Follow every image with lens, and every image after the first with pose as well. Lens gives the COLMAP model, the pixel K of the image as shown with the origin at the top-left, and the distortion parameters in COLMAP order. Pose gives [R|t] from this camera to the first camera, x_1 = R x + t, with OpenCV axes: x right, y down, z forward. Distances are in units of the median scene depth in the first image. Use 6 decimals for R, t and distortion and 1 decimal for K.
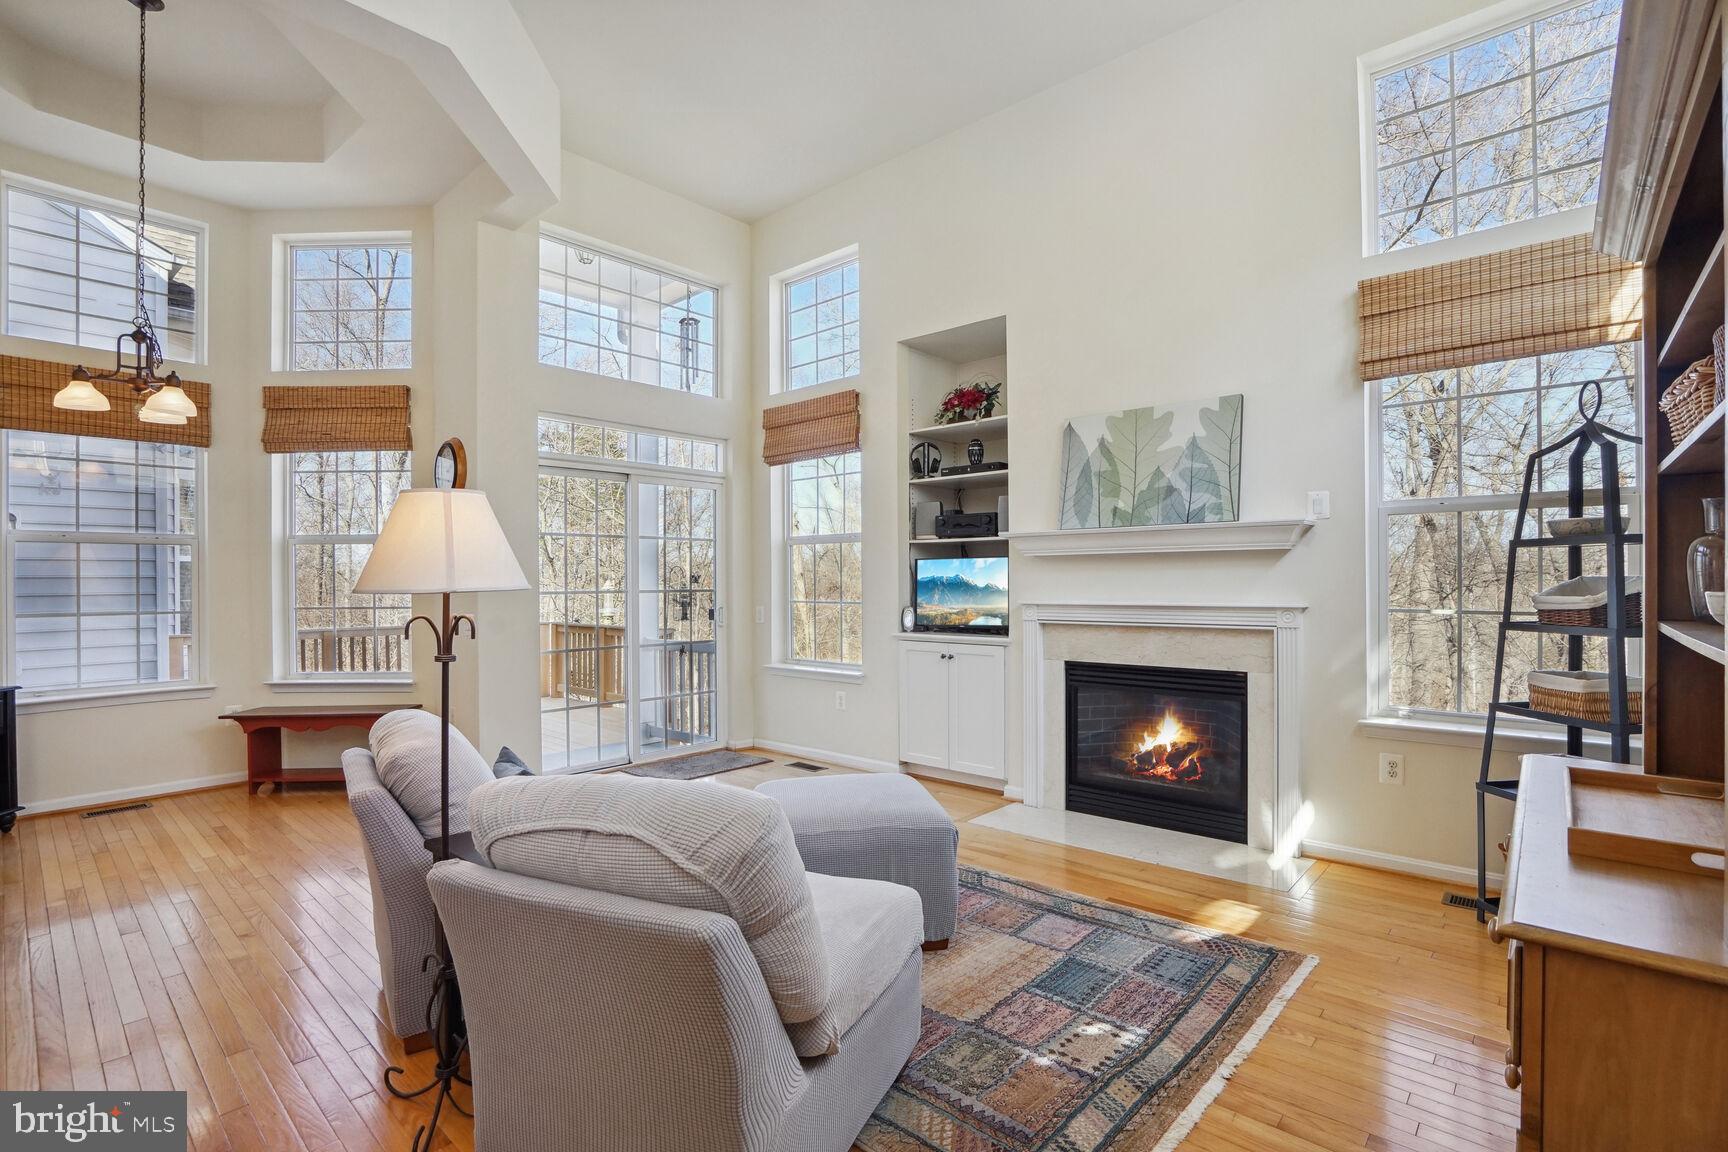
lens RADIAL K [[796.8, 0, 860.0], [0, 796.8, 575.3], [0, 0, 1]] dist [-0.009356, 0.004424]
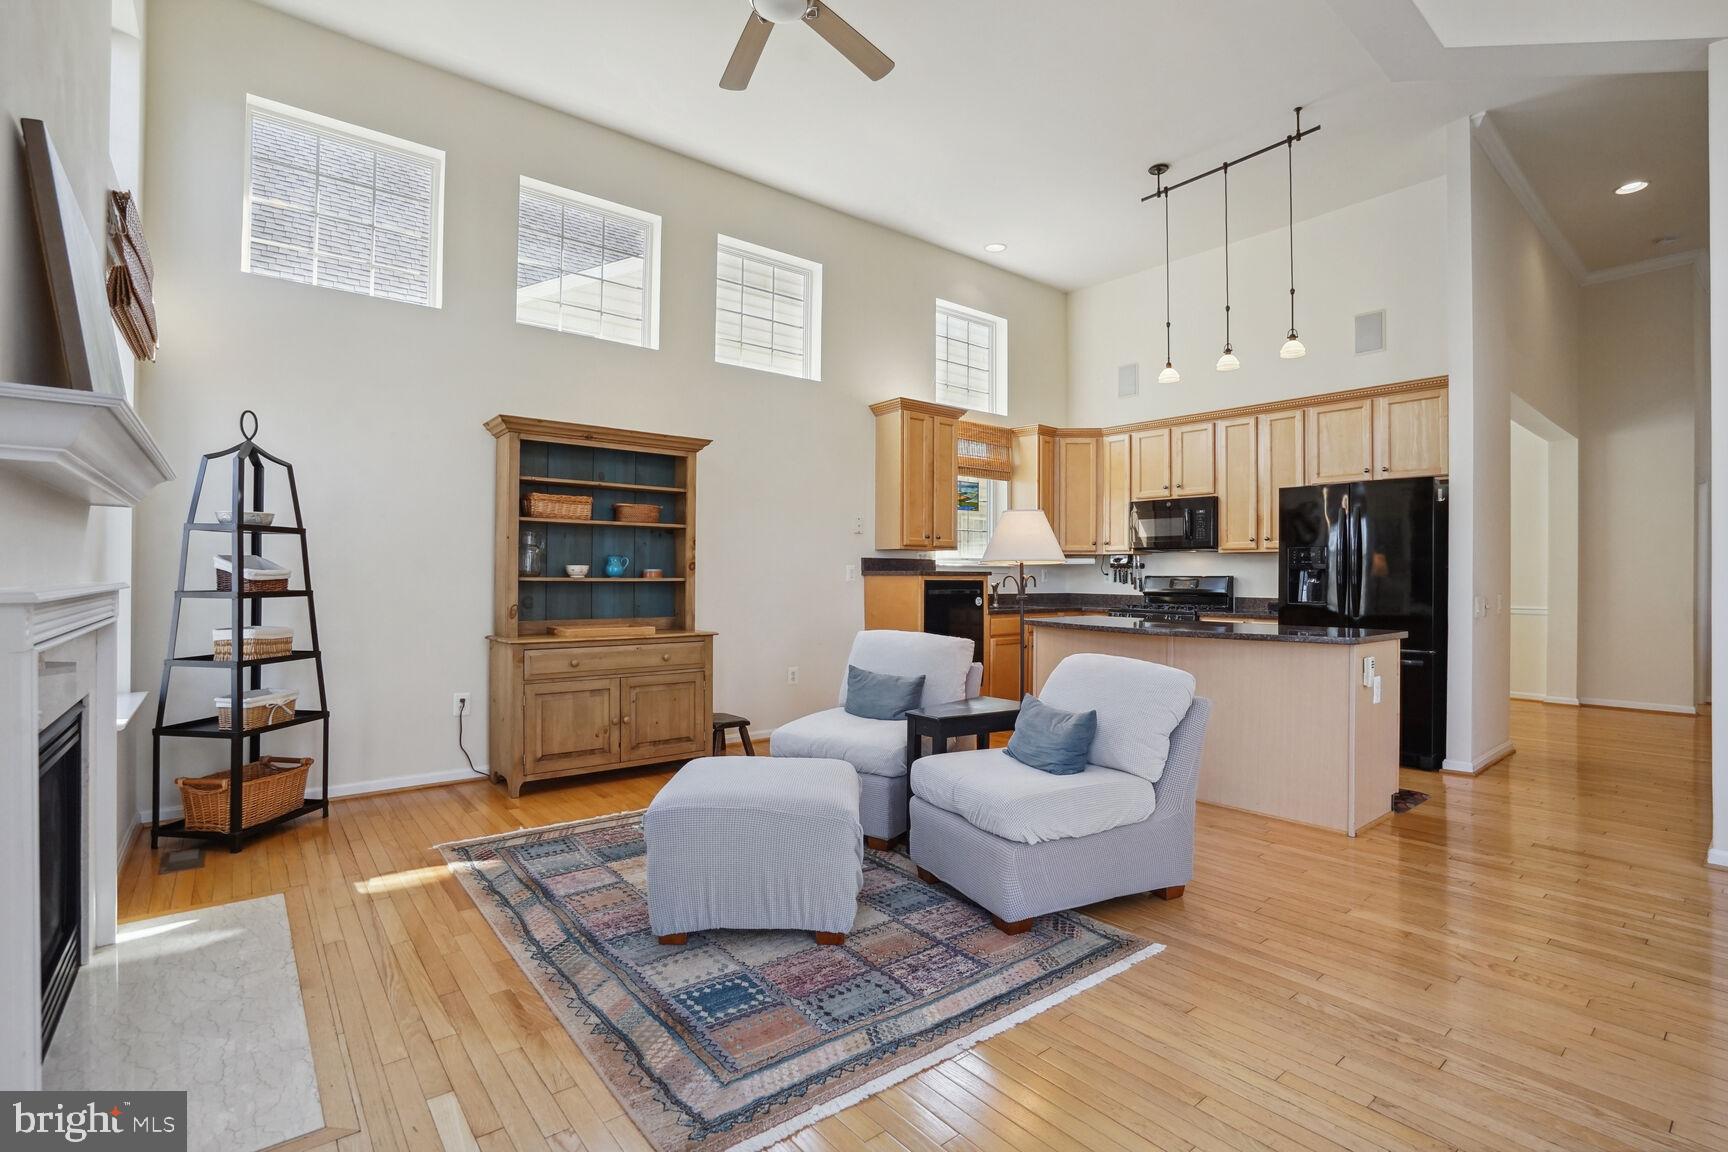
lens RADIAL K [[796.8, 0, 859.5], [0, 796.8, 581.4], [0, 0, 1]] dist [-0.009356, 0.004424]
pose [[-0.988404, 0.000476, 0.151849, -0.283350], [-0.001062, 0.999949, -0.010051, 0.048670], [-0.151846, -0.010096, -0.988353, 1.949197]]
